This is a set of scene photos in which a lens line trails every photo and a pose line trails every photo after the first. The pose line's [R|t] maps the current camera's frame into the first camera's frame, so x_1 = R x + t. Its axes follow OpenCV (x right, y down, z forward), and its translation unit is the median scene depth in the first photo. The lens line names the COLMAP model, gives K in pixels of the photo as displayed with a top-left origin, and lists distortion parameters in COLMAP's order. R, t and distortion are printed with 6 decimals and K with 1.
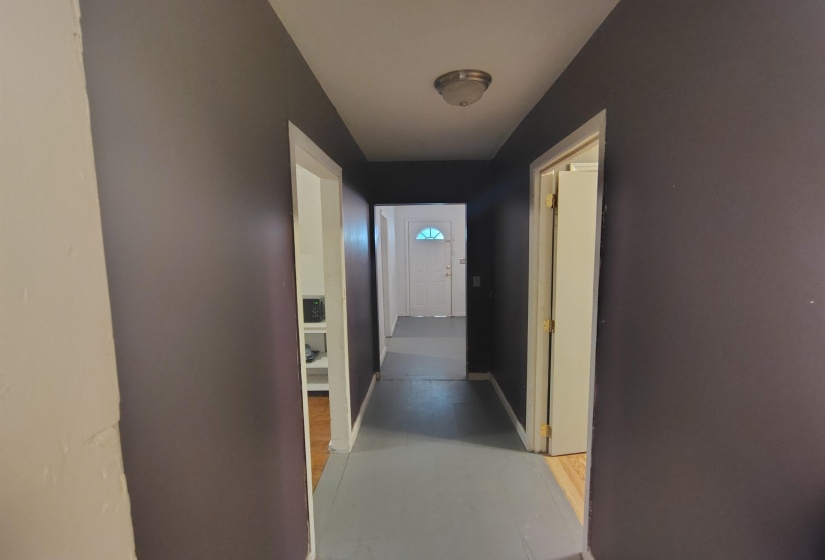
lens RADIAL K [[379.4, 0, 412.5], [0, 379.4, 280.0], [0, 0, 1]] dist [-0.000671, -0.000208]
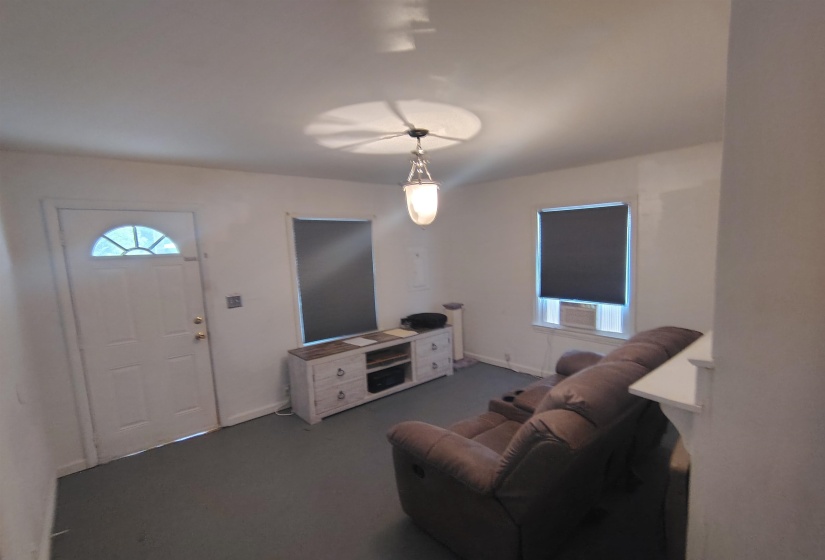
lens RADIAL K [[382.1, 0, 410.5], [0, 382.1, 297.0], [0, 0, 1]] dist [-0.001780, -0.000363]
pose [[0.822375, -0.101015, 0.559907, 0.101375], [0.105283, 0.994135, 0.024719, -0.085681], [-0.559120, 0.038620, 0.828187, 0.997507]]
